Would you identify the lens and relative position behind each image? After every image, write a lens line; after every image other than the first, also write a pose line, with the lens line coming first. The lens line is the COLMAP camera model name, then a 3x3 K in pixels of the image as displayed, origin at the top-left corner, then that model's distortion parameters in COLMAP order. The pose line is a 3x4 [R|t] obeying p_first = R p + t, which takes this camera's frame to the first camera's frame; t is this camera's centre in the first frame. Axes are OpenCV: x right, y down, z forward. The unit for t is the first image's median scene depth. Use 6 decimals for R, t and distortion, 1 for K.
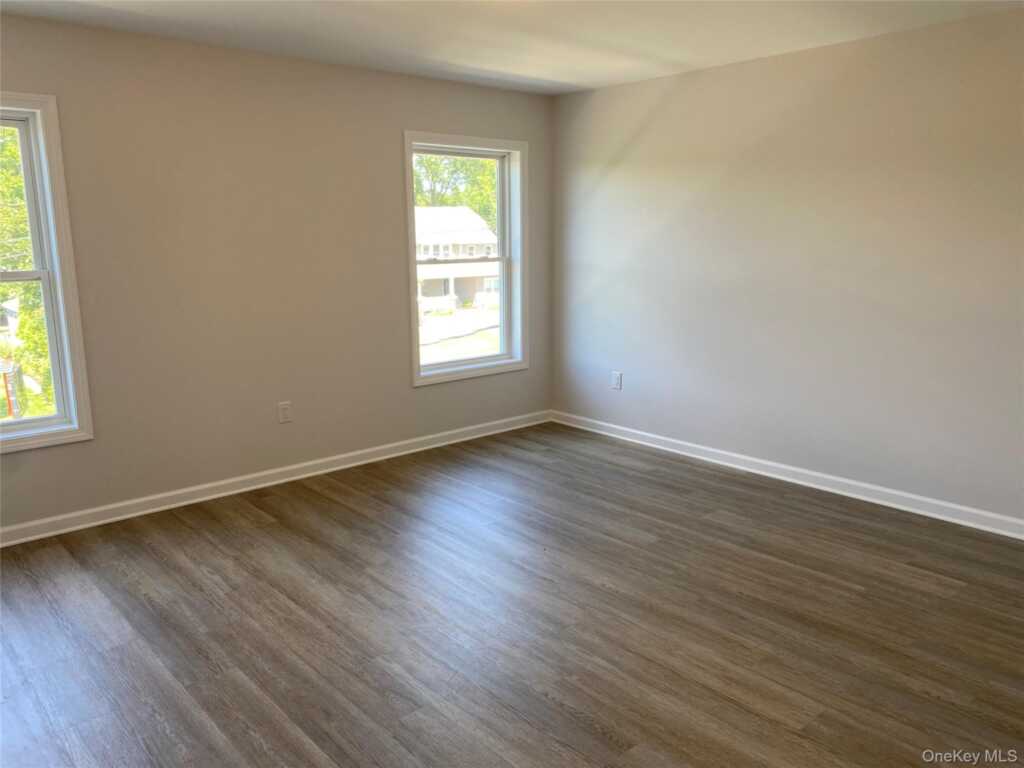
lens RADIAL K [[784.3, 0, 510.8], [0, 784.3, 377.7], [0, 0, 1]] dist [0.031719, -0.008545]
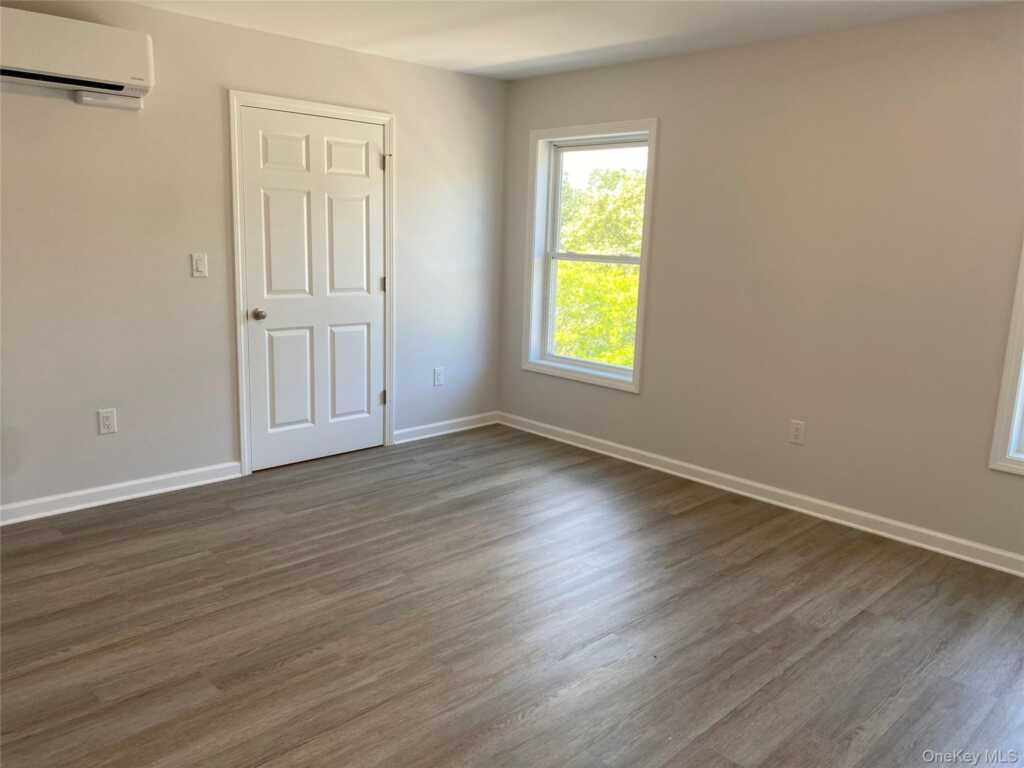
lens RADIAL K [[784.3, 0, 510.8], [0, 784.3, 377.7], [0, 0, 1]] dist [0.031719, -0.008545]
pose [[0.042234, 0.198419, -0.979207, 0.659356], [-0.213720, 0.959190, 0.185145, -0.130494], [0.975982, 0.201456, 0.082917, 0.699370]]
